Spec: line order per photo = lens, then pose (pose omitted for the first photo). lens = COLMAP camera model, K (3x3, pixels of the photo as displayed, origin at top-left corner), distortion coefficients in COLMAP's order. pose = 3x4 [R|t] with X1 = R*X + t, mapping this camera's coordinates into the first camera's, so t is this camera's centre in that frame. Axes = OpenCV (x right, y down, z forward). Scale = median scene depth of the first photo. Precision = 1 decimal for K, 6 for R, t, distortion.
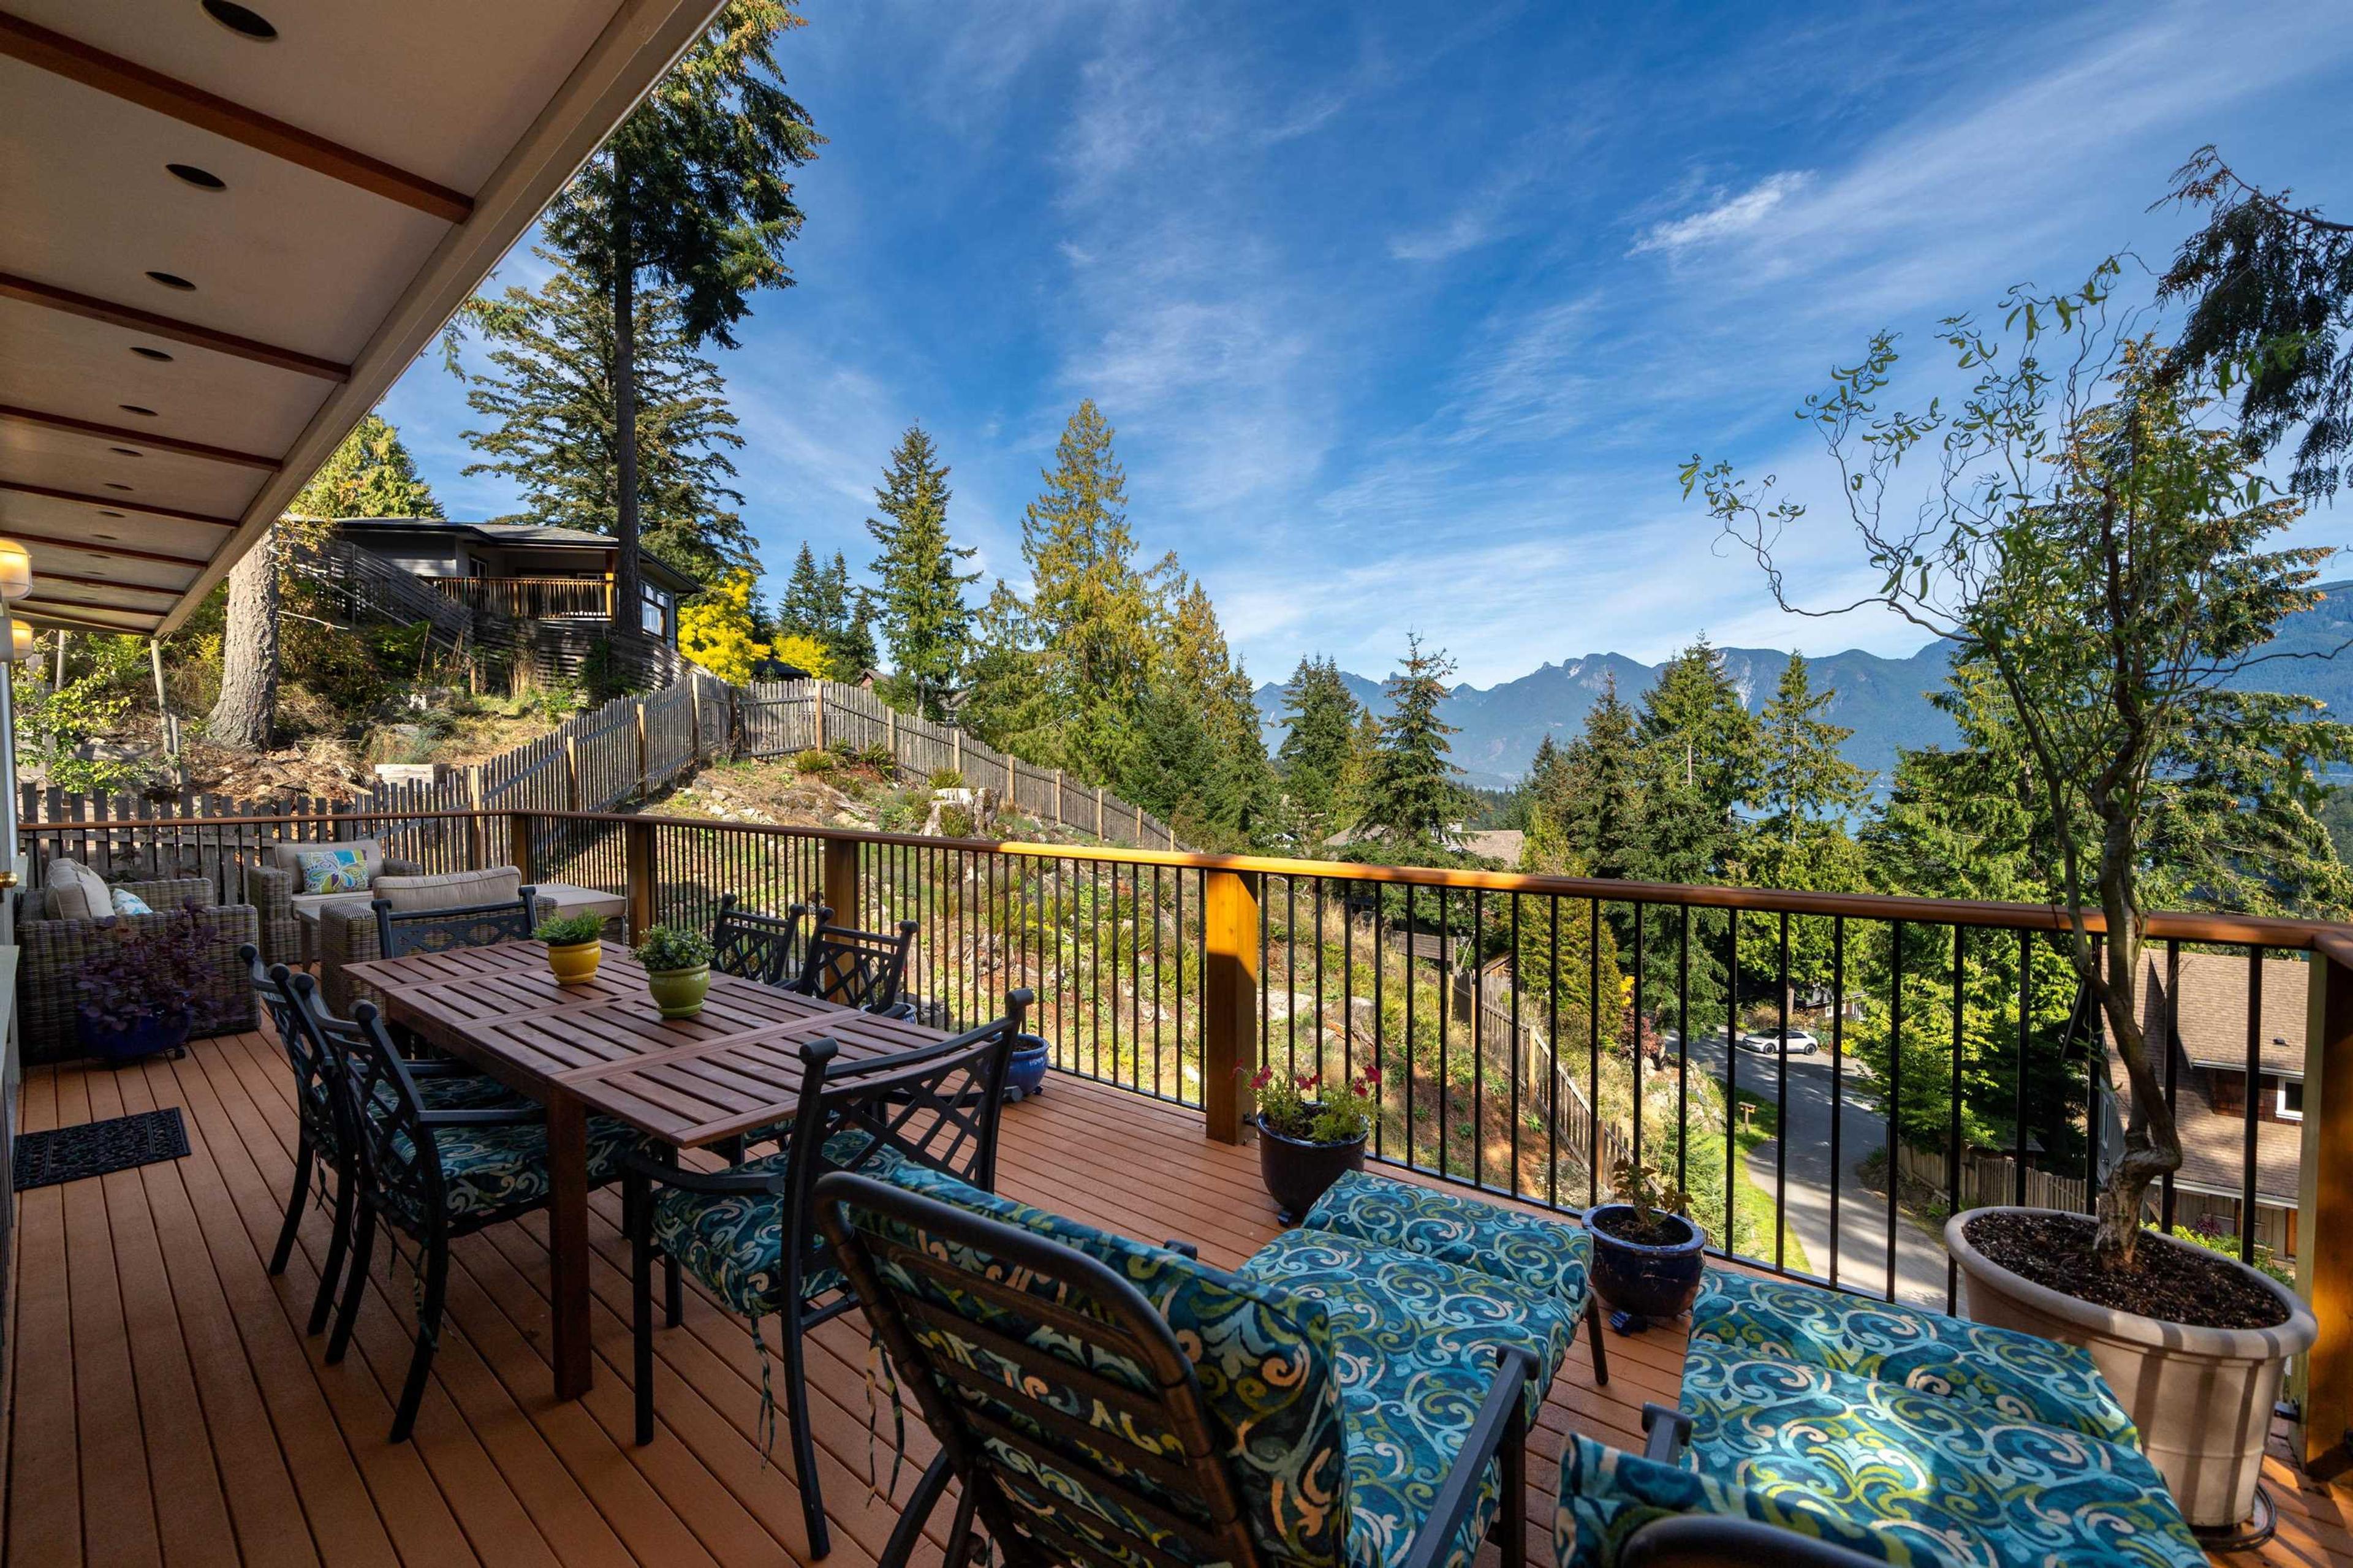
lens RADIAL K [[932.4, 0, 1171.6], [0, 932.4, 797.2], [0, 0, 1]] dist [0.000362, 0.000025]
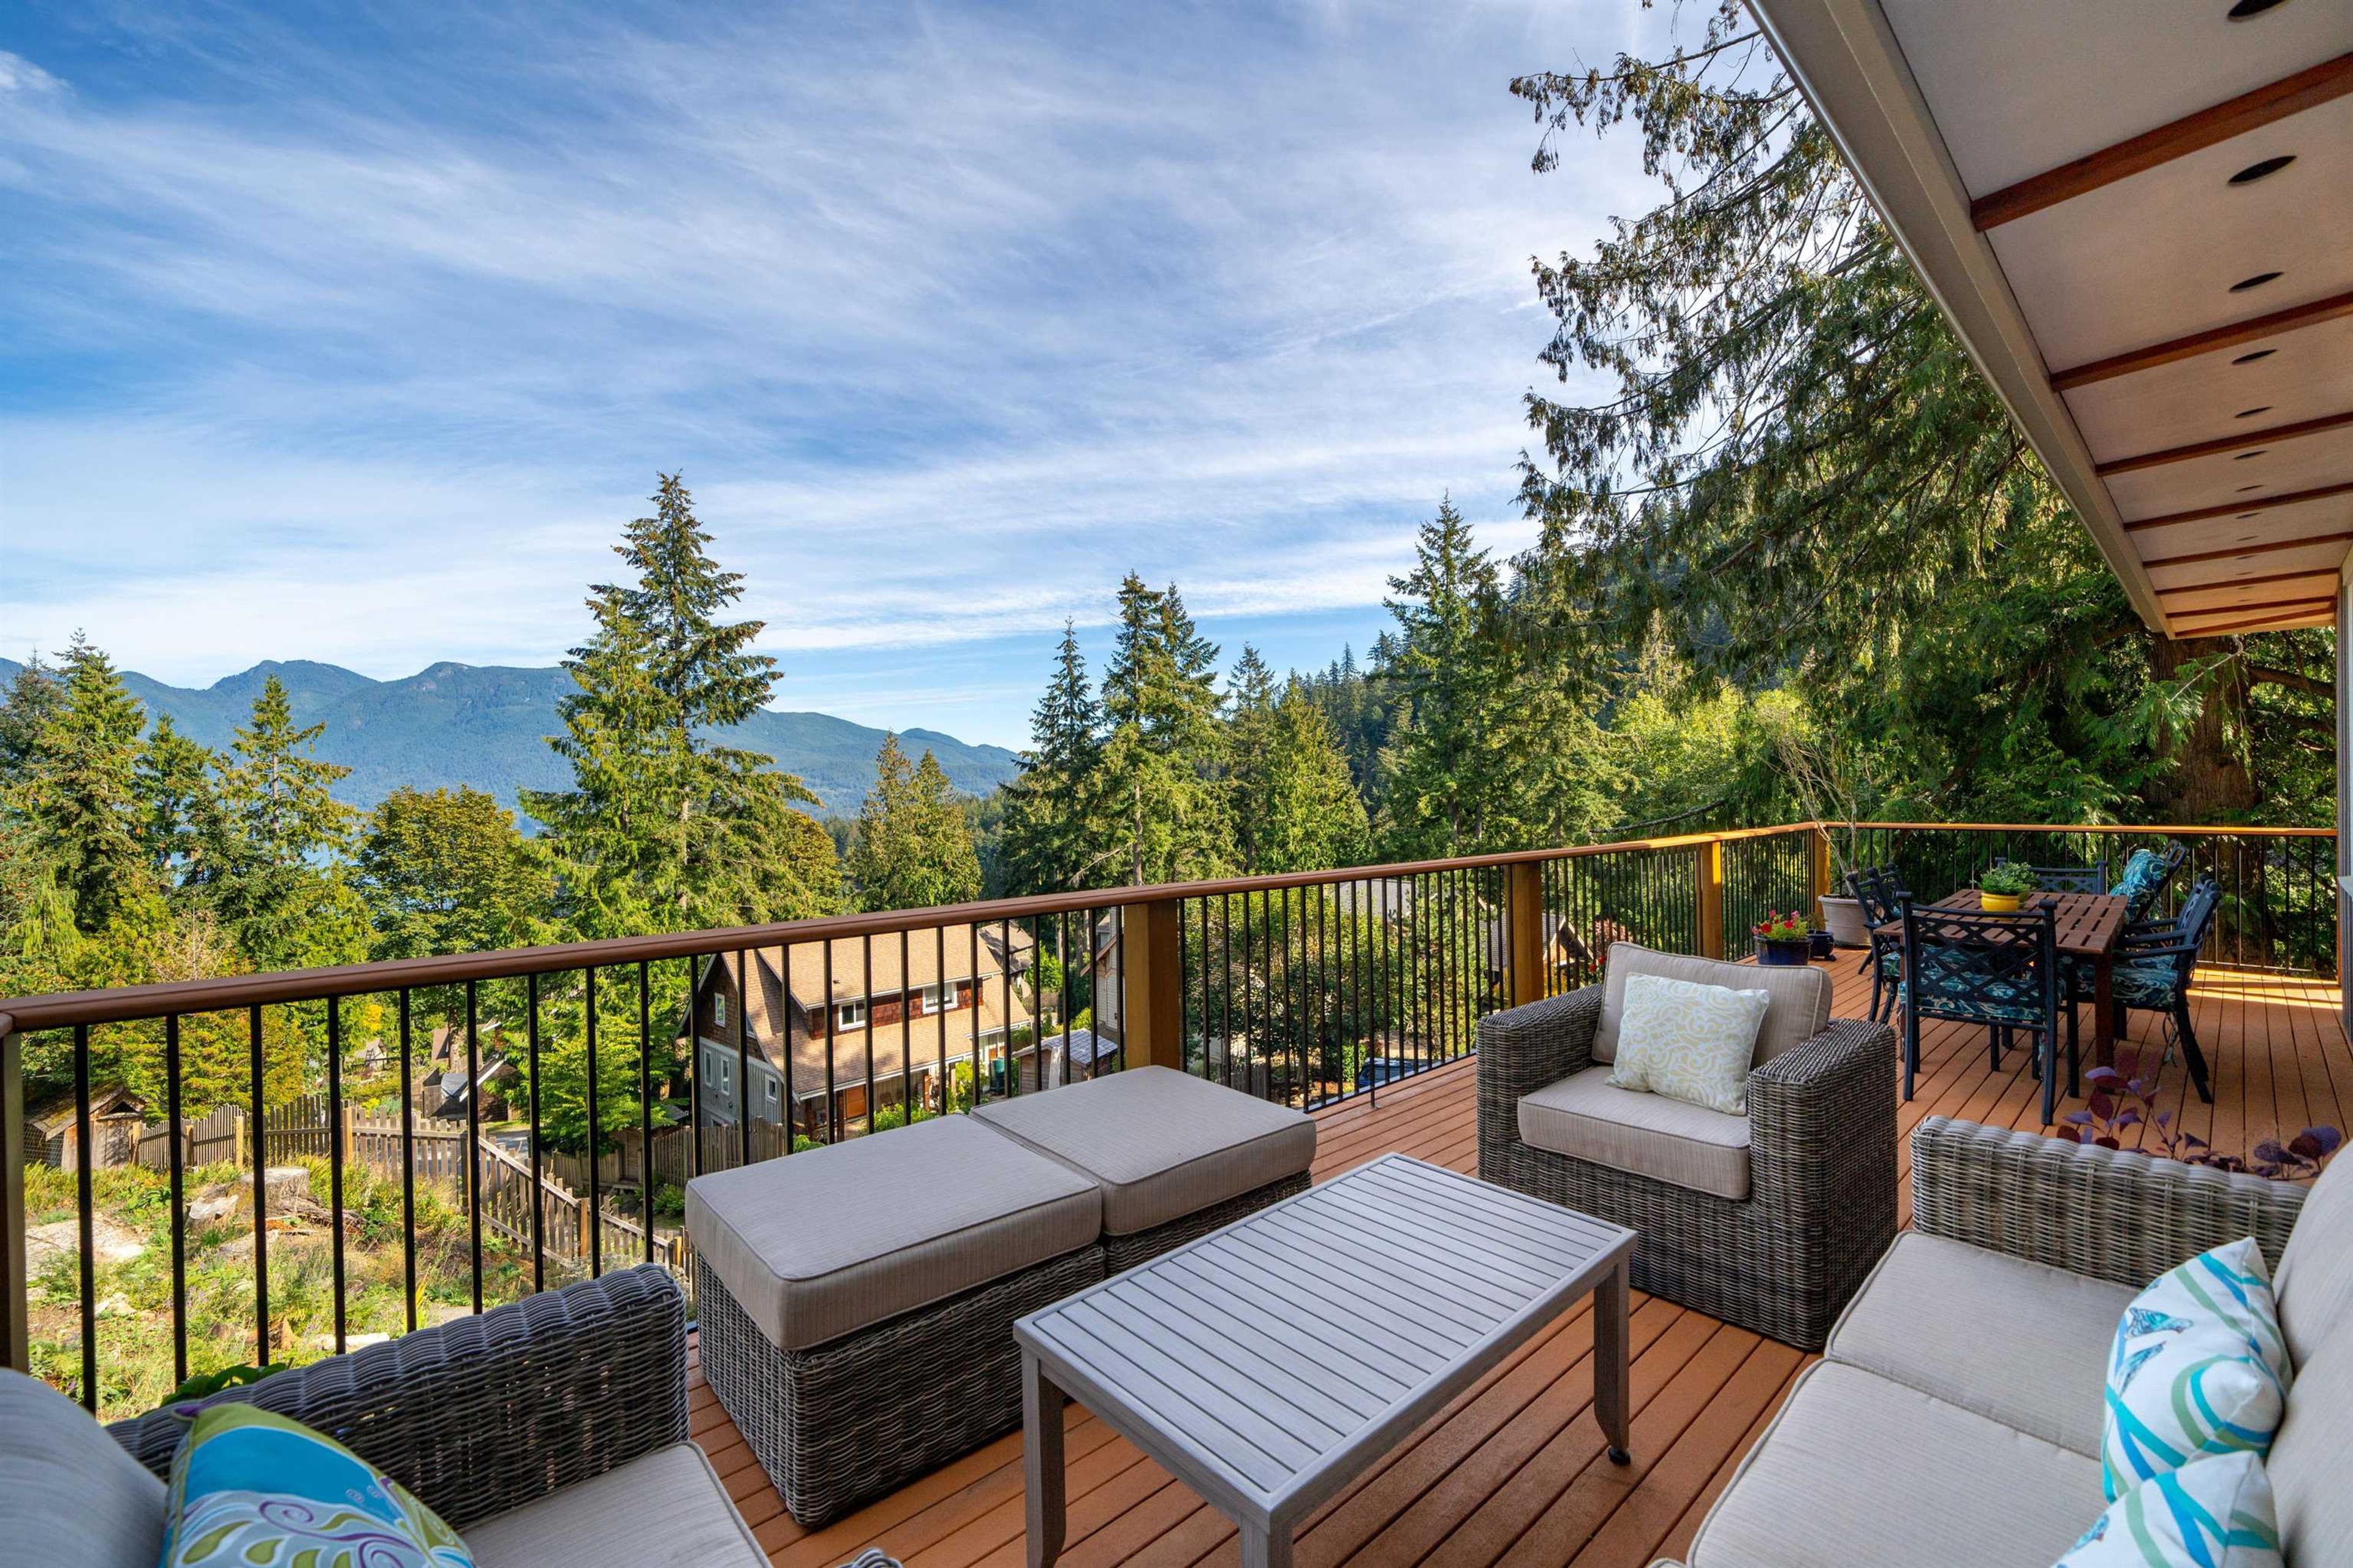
lens RADIAL K [[932.4, 0, 1171.6], [0, 932.4, 797.2], [0, 0, 1]] dist [0.000362, 0.000025]
pose [[0.164415, -0.000299, 0.986391, -0.136078], [0.043699, 0.999020, -0.006981, -0.002721], [-0.985423, 0.044252, 0.164267, 0.114736]]
